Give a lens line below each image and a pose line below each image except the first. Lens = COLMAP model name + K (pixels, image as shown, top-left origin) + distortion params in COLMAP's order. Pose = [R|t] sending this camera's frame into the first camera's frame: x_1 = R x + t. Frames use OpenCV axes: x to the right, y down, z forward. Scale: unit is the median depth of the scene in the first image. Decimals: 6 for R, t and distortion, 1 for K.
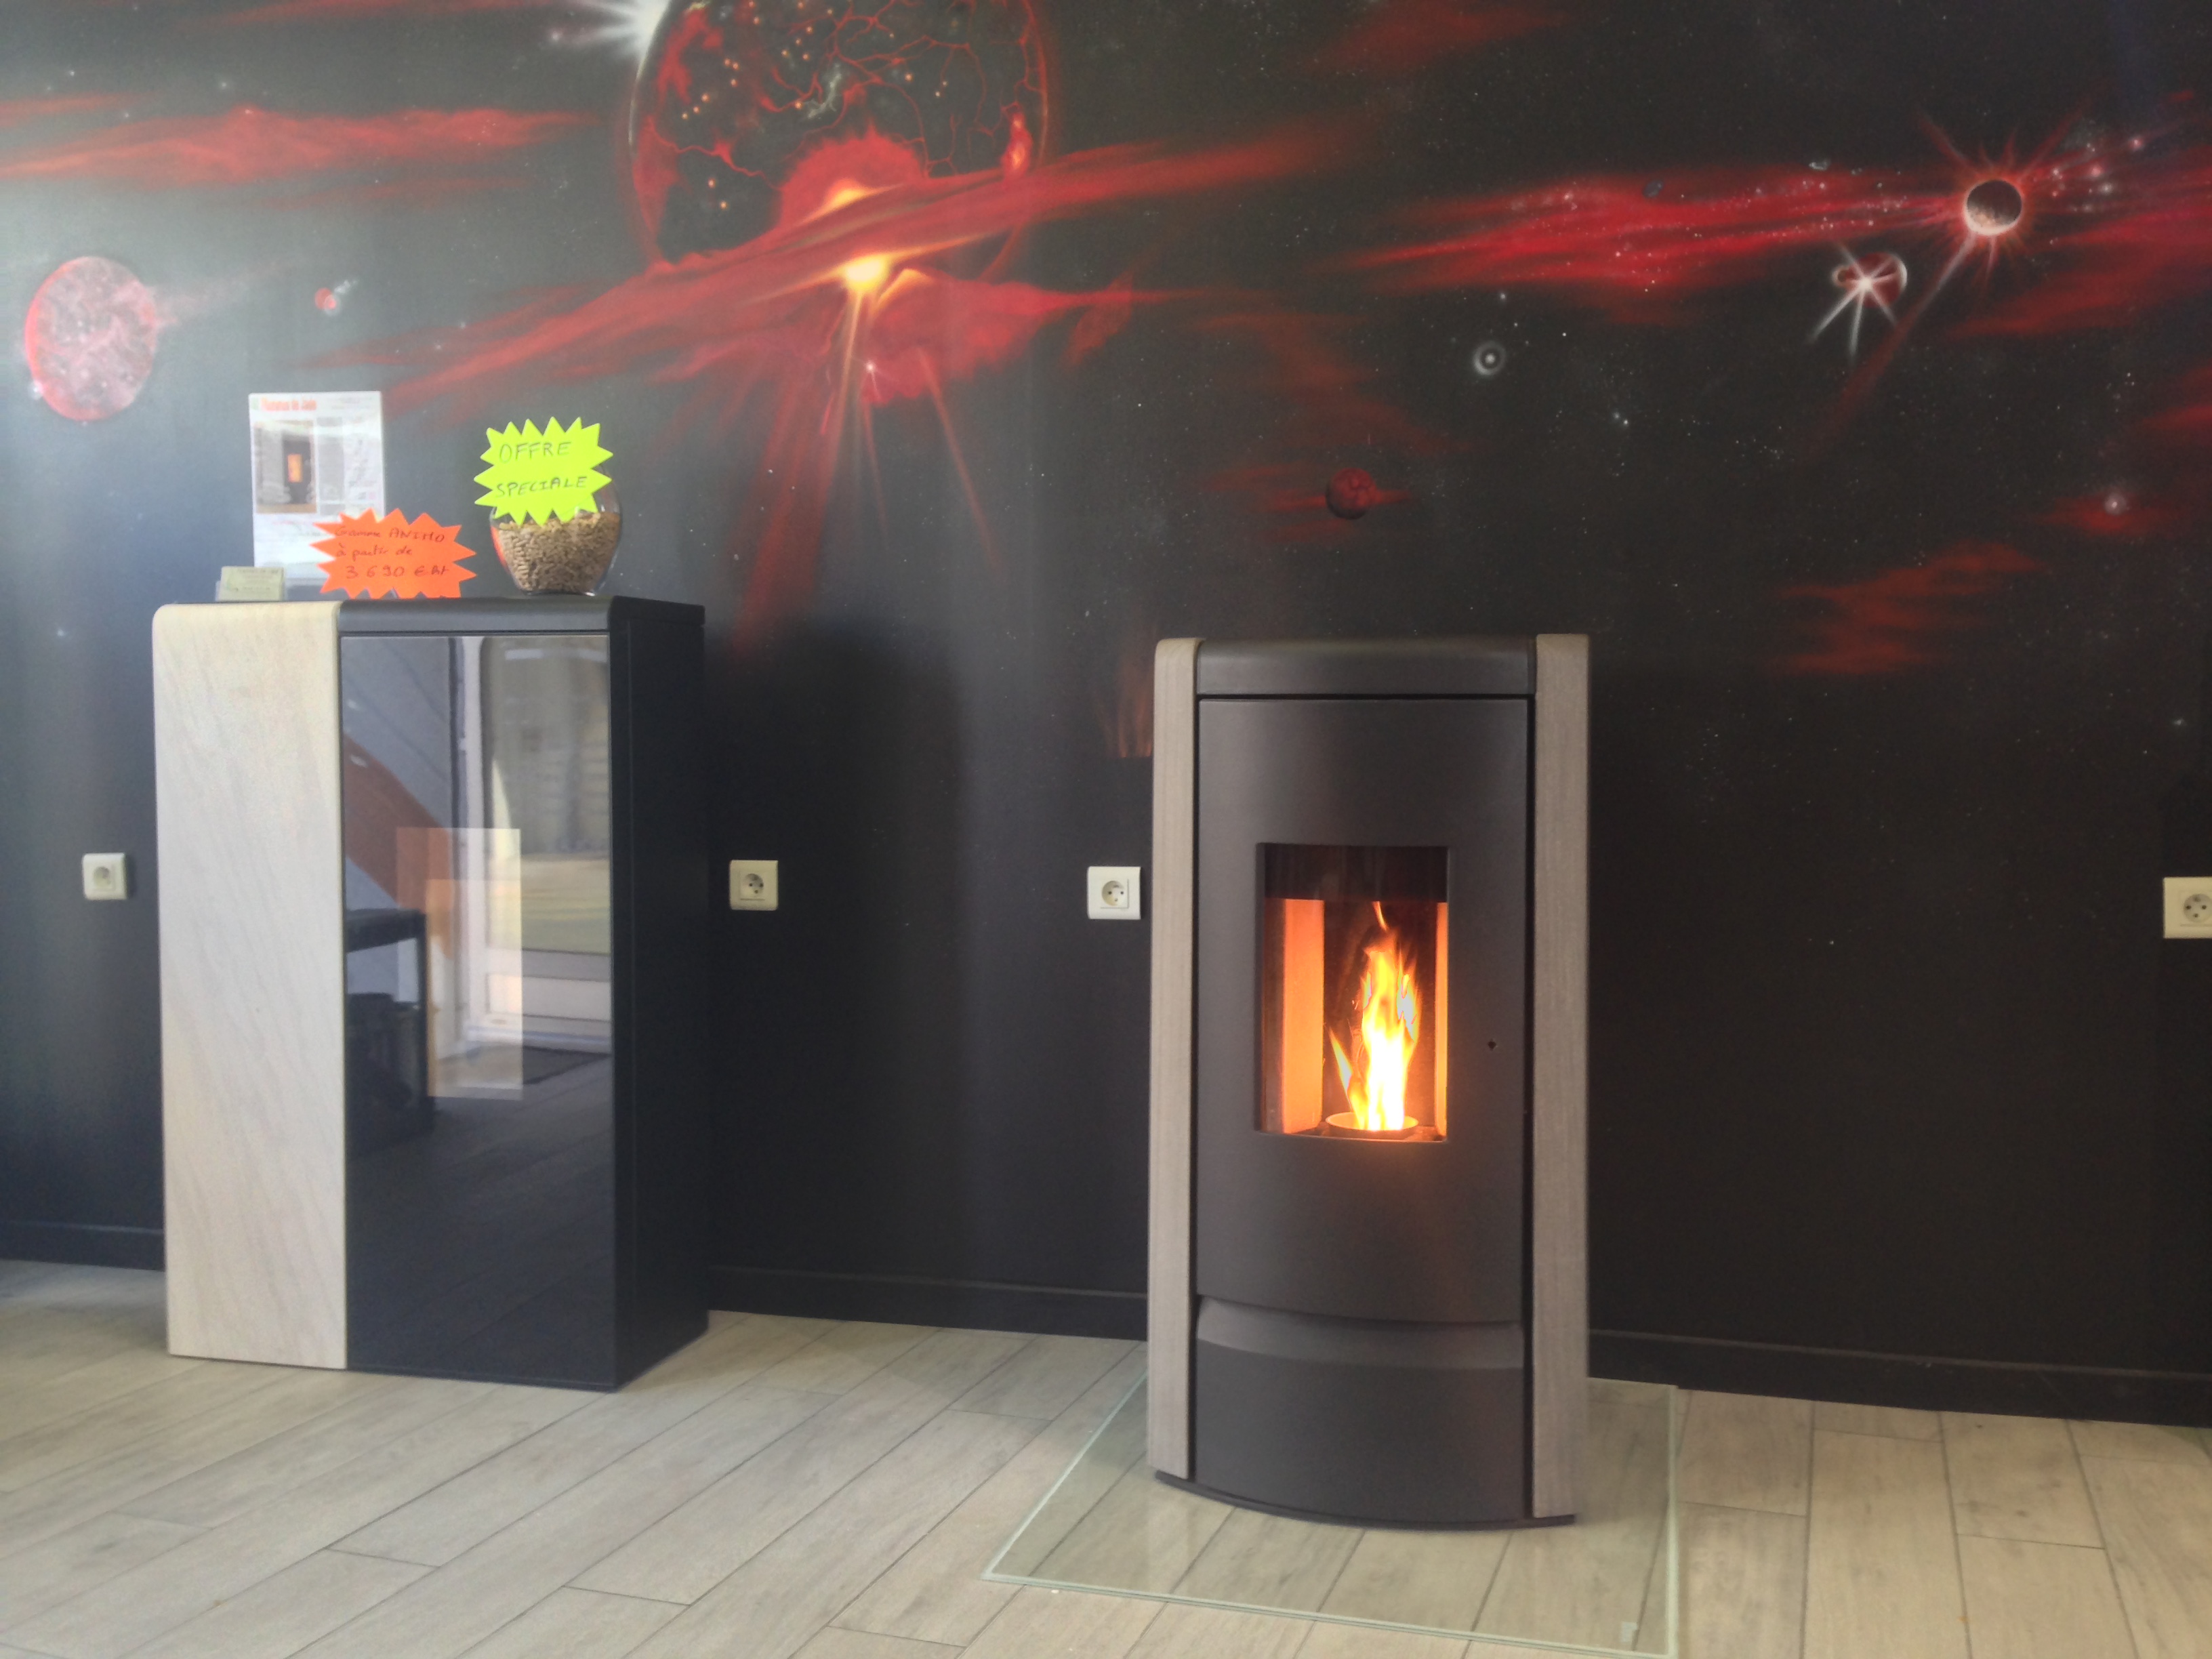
lens RADIAL K [[2015.8, 0, 1099.0], [0, 2015.8, 842.2], [0, 0, 1]] dist [0.159356, -0.282981]
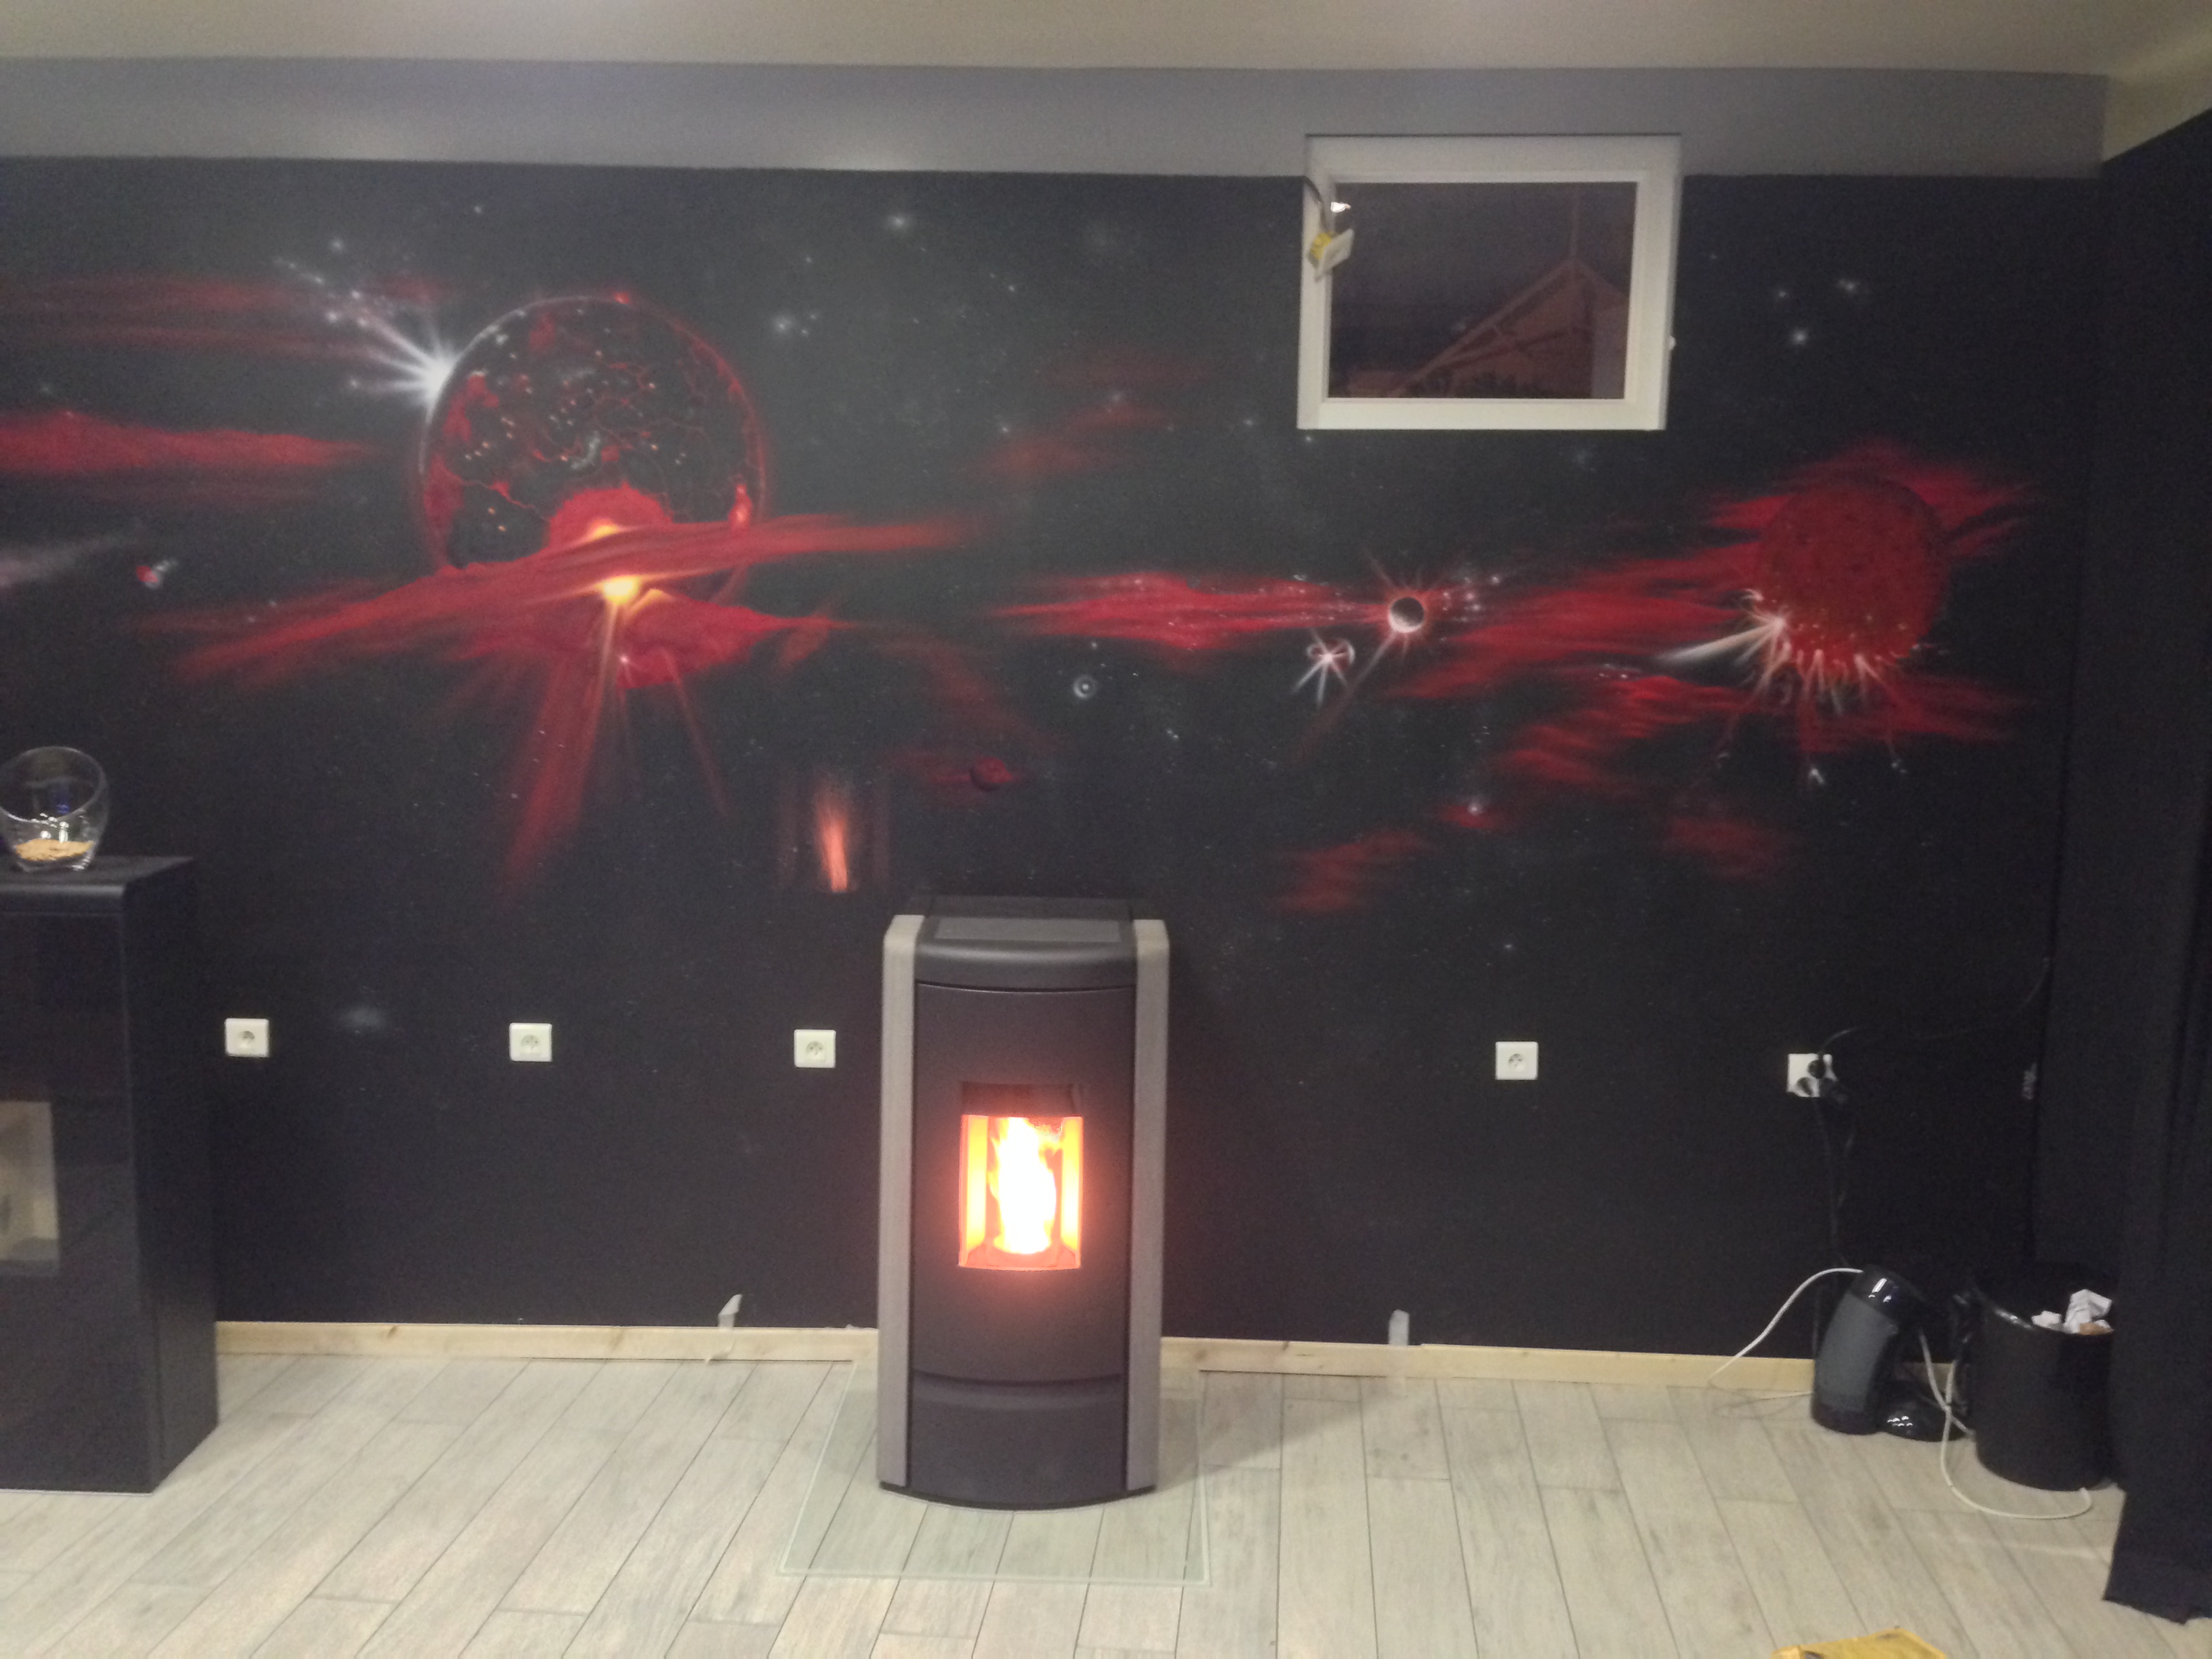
lens RADIAL K [[2041.5, 0, 1106.0], [0, 2041.5, 829.5], [0, 0, 1]] dist [0.081996, -0.002272]
pose [[0.970330, -0.014674, 0.241339, -0.150053], [-0.007396, 0.995888, 0.090291, -0.279275], [-0.241672, -0.089397, 0.966231, -0.422626]]
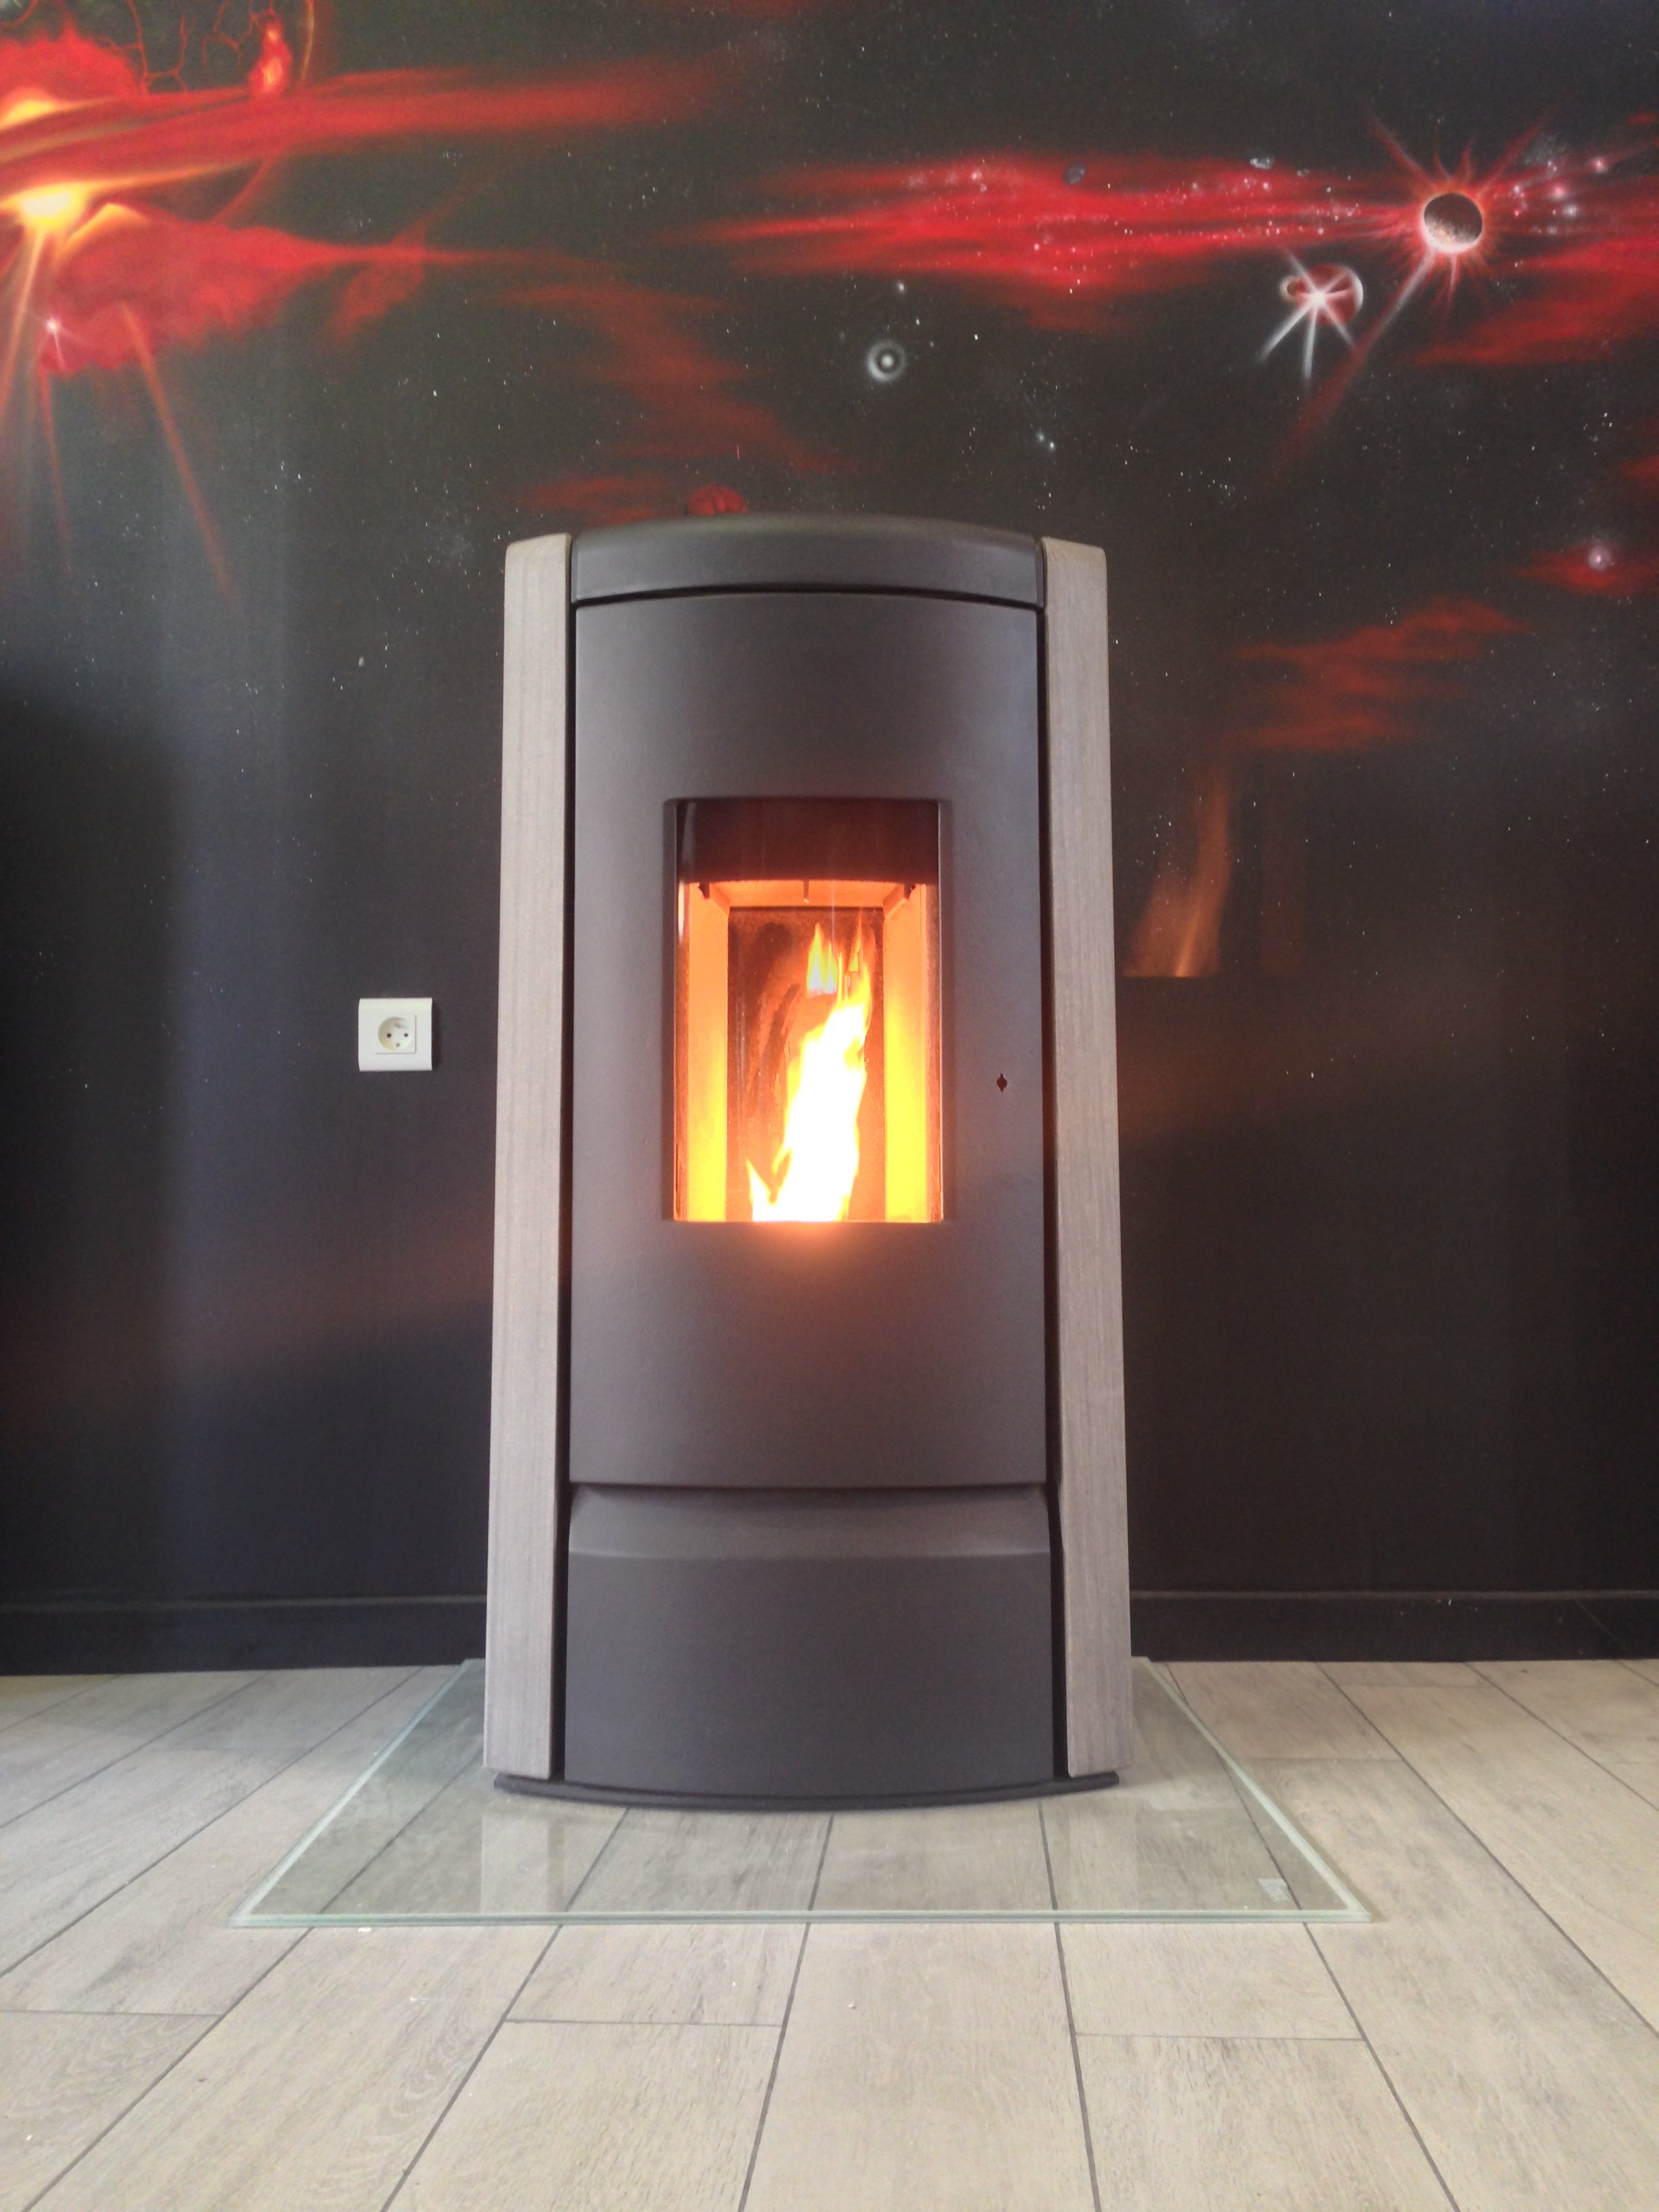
lens RADIAL K [[2019.0, 0, 829.5], [0, 2019.0, 1106.0], [0, 0, 1]] dist [0.155932, -0.279350]
pose [[0.960554, 0.020568, 0.277331, -0.050031], [0.018160, 0.990493, -0.136358, 0.170447], [-0.277499, 0.136015, 0.951049, 0.292163]]
